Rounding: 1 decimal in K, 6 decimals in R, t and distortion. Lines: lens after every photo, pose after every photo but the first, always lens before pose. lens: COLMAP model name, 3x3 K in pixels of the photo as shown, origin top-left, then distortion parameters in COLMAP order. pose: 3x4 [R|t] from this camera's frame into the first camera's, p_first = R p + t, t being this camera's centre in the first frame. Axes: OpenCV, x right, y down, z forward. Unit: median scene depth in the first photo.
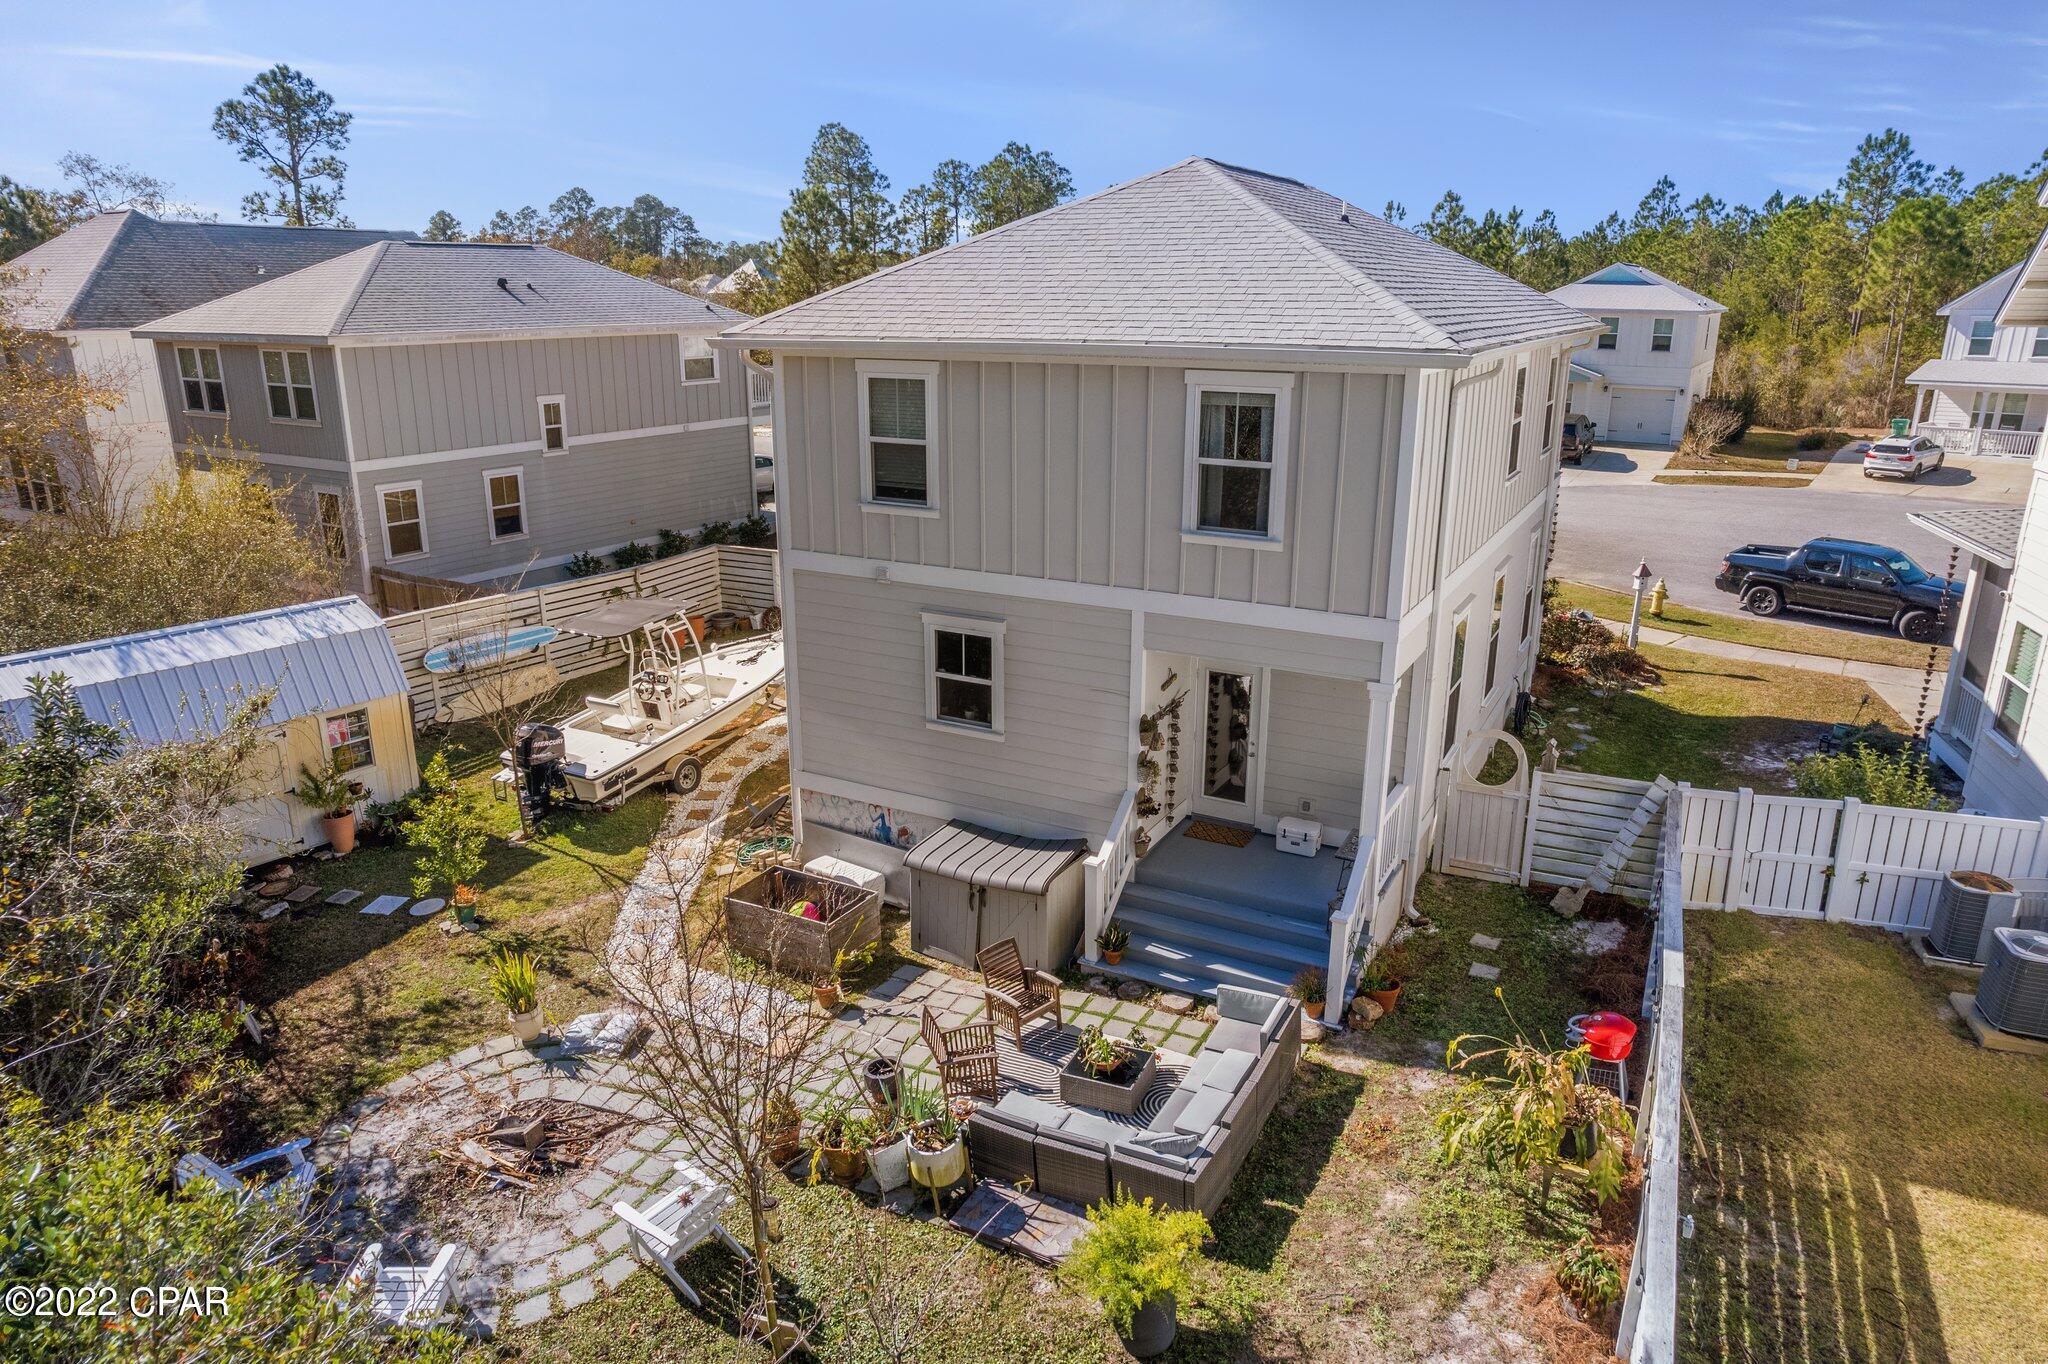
lens RADIAL K [[1303.2, 0, 1023.3], [0, 1303.2, 673.4], [0, 0, 1]] dist [-0.083884, 0.075658]
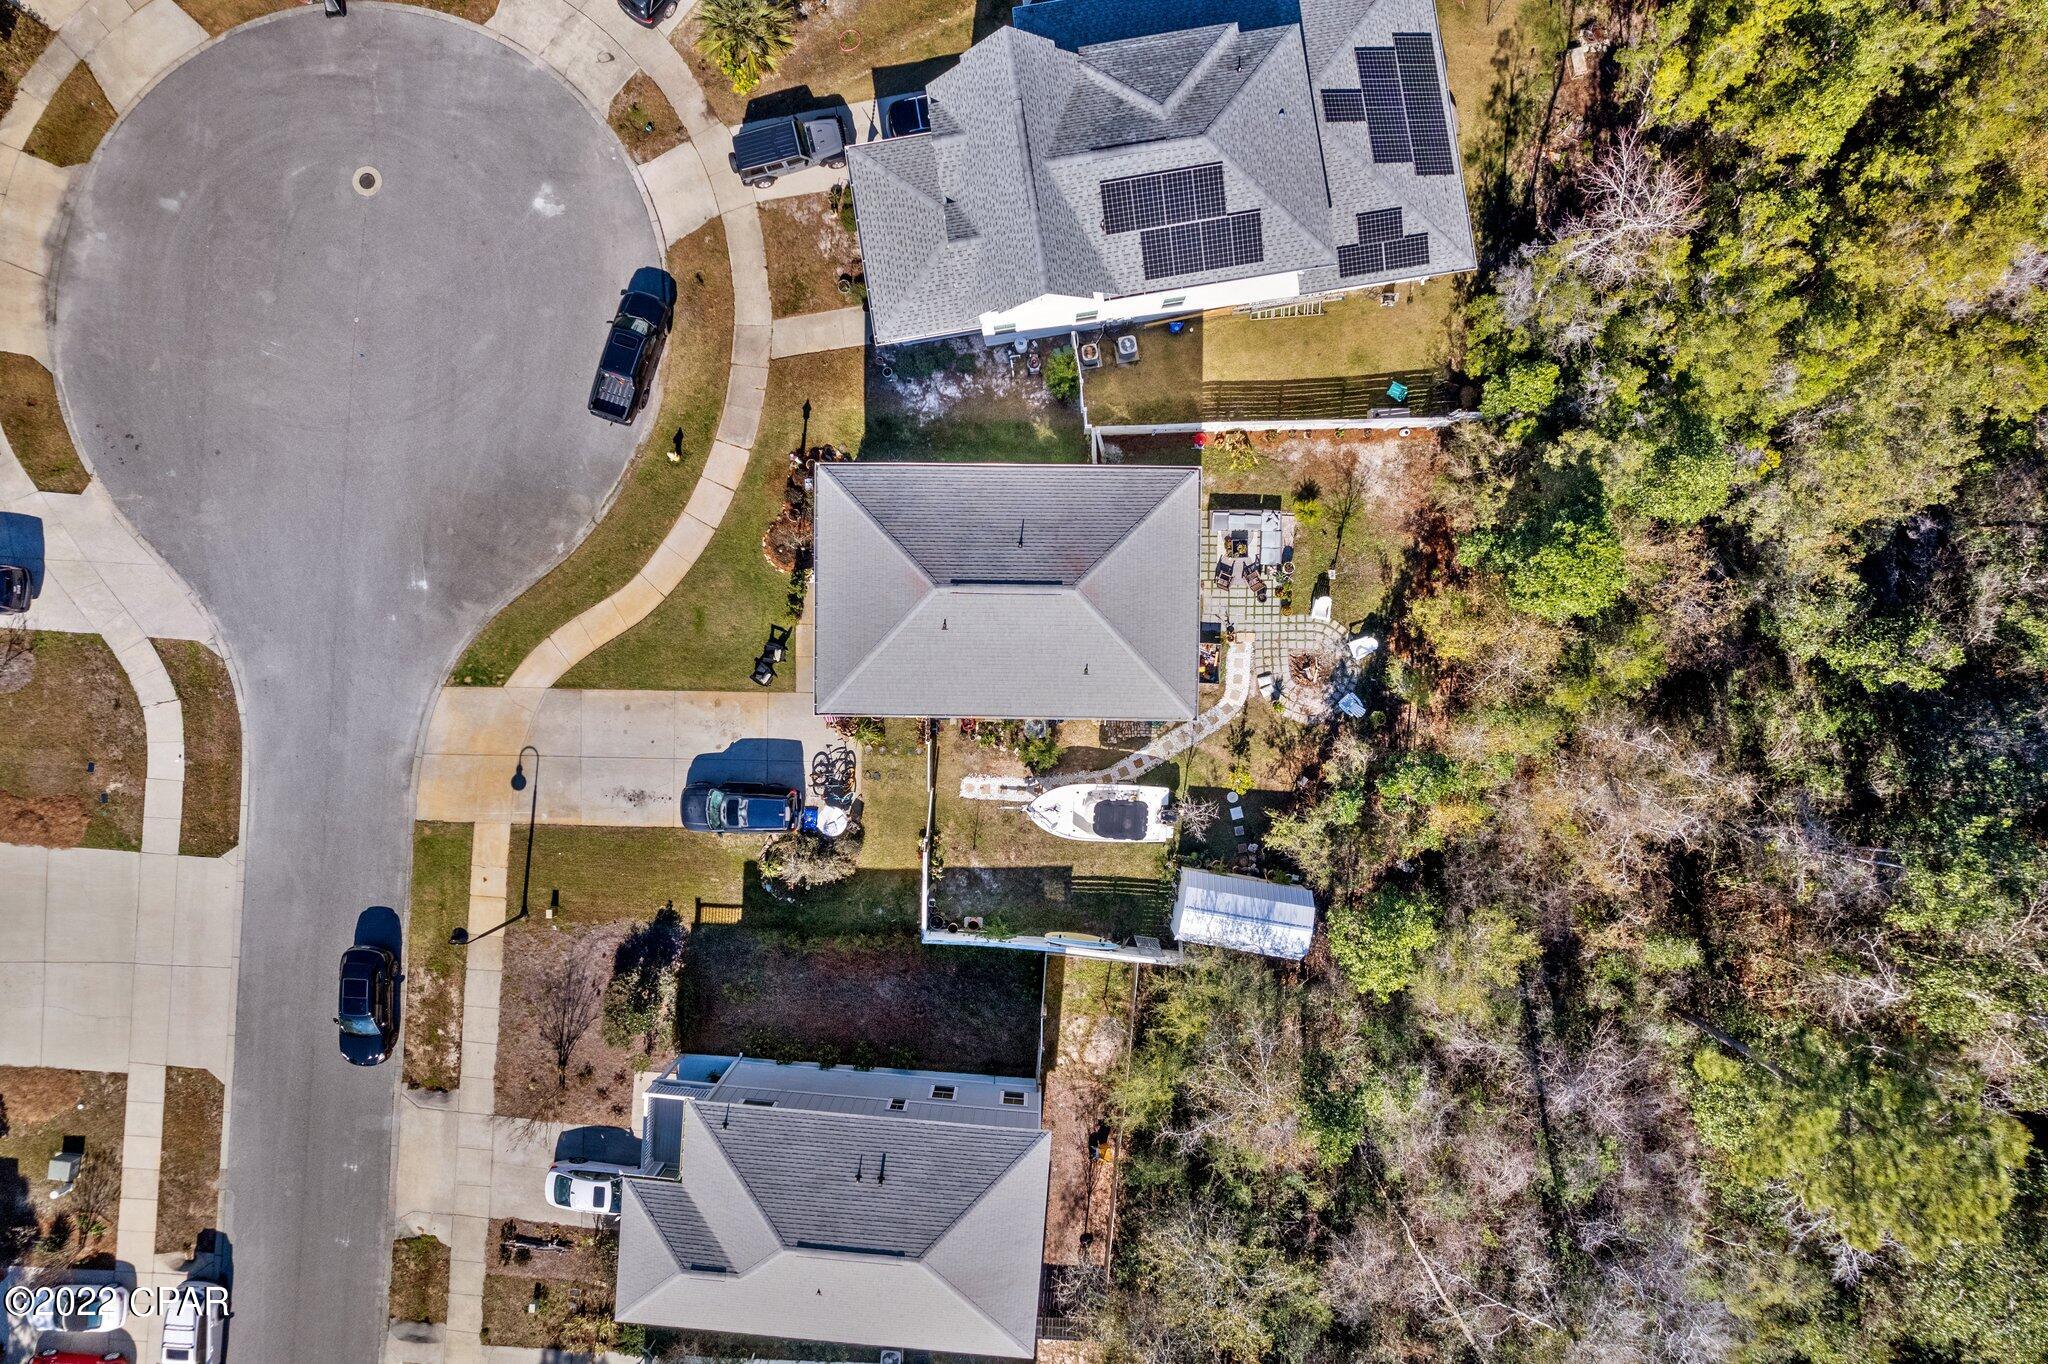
lens RADIAL K [[1303.2, 0, 1023.3], [0, 1303.2, 673.4], [0, 0, 1]] dist [-0.083884, 0.075658]
pose [[-0.467499, -0.883874, 0.014518, -0.022499], [0.274440, -0.129506, 0.952843, -3.204902], [-0.840314, 0.449438, 0.303115, 0.408308]]
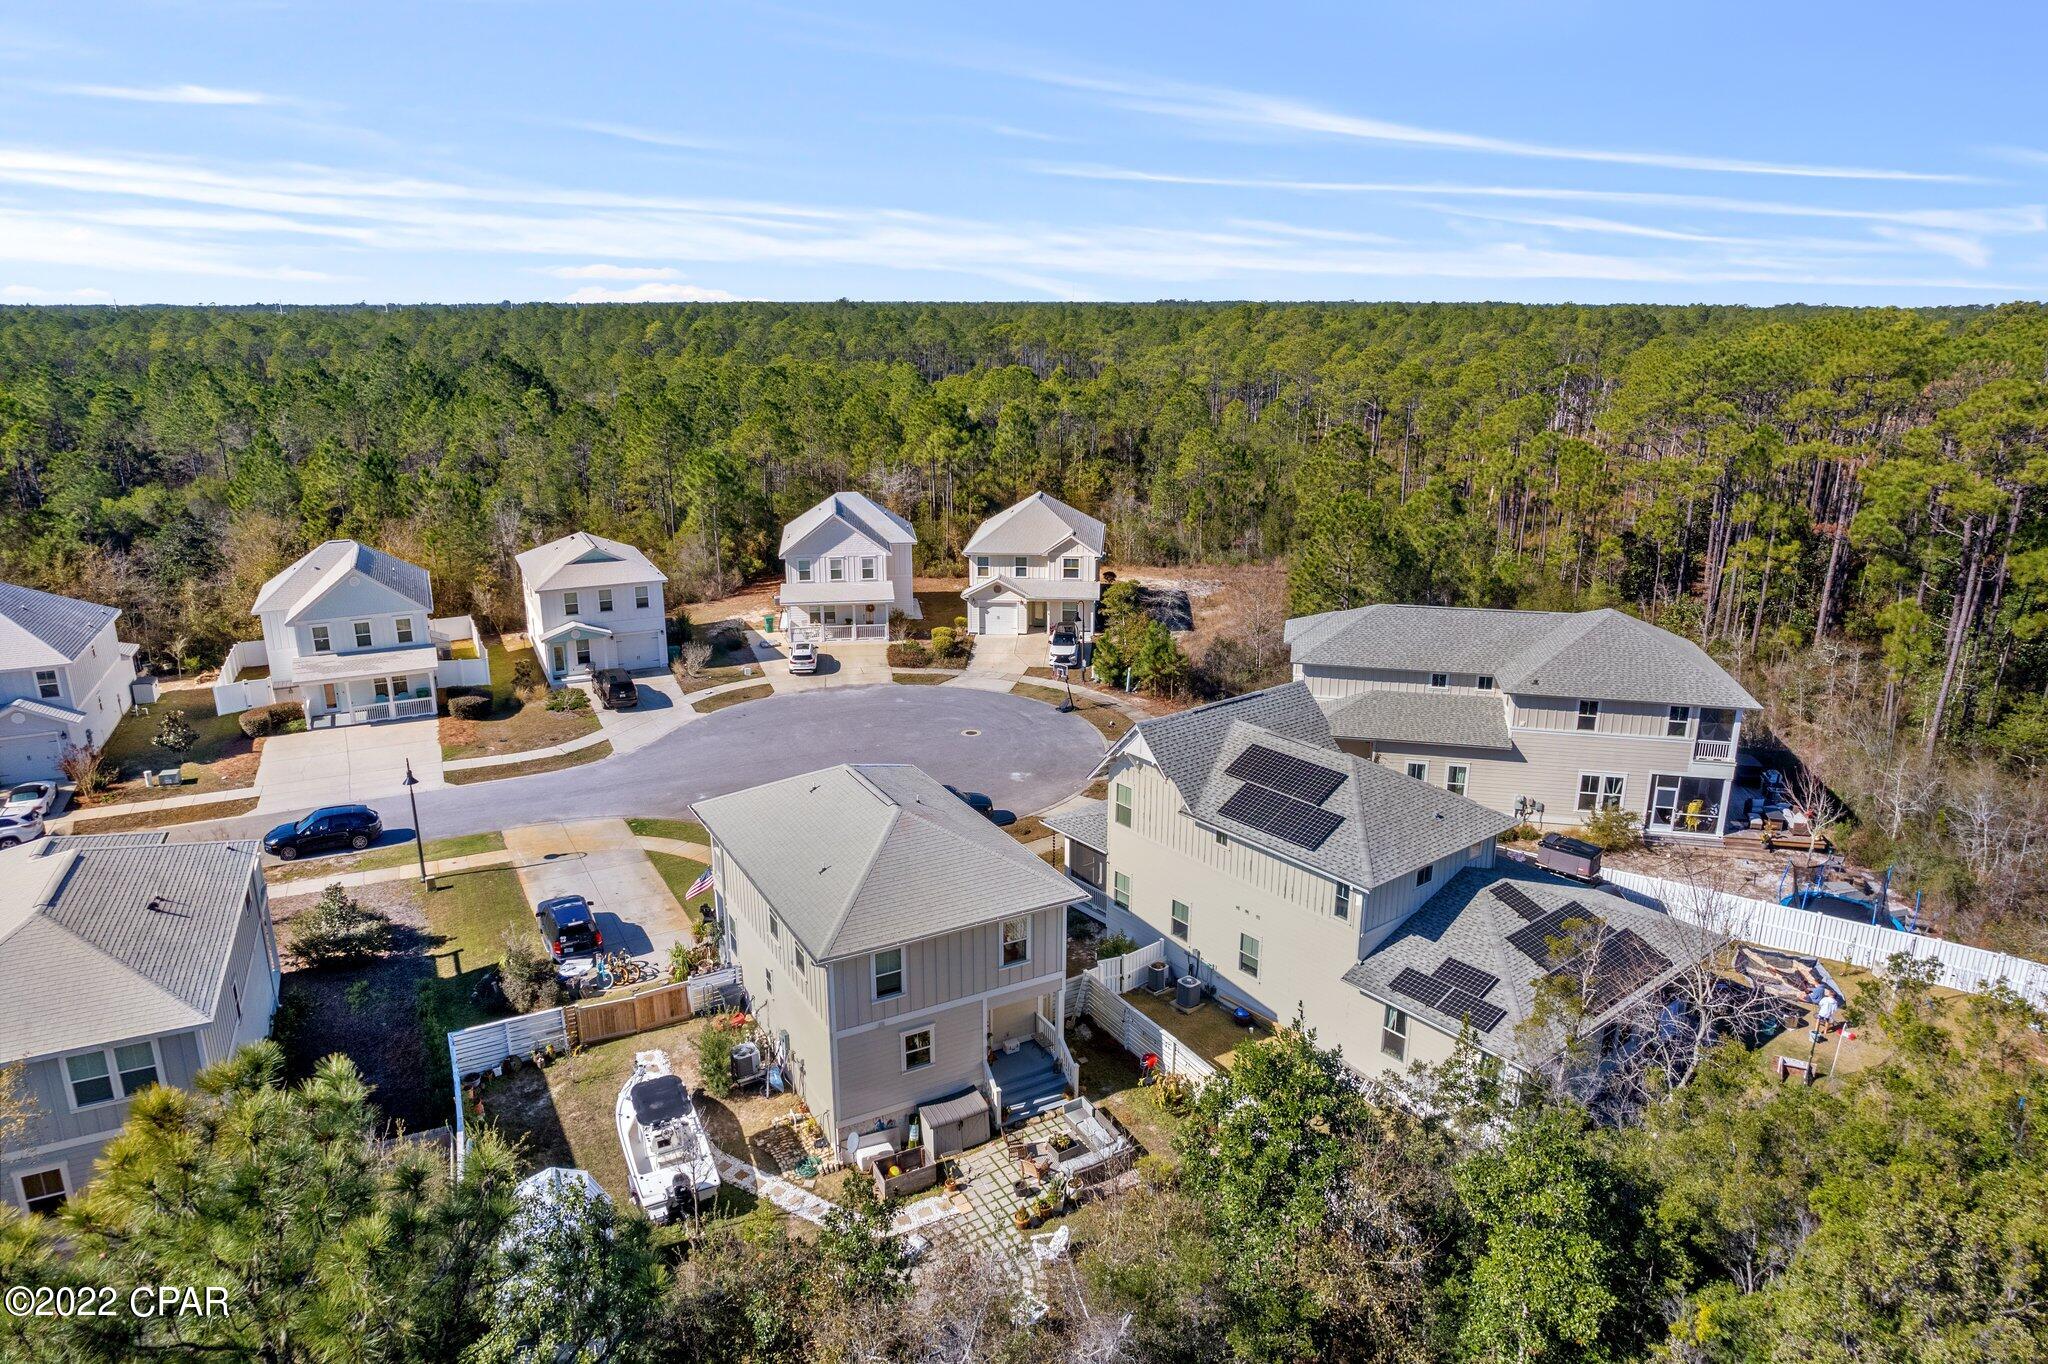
lens RADIAL K [[1303.2, 0, 1023.3], [0, 1303.2, 673.4], [0, 0, 1]] dist [-0.083884, 0.075658]
pose [[0.540464, -0.230226, 0.809256, -1.818070], [0.240047, 0.964051, 0.113948, -0.945606], [-0.806397, 0.132674, 0.576300, -0.693599]]
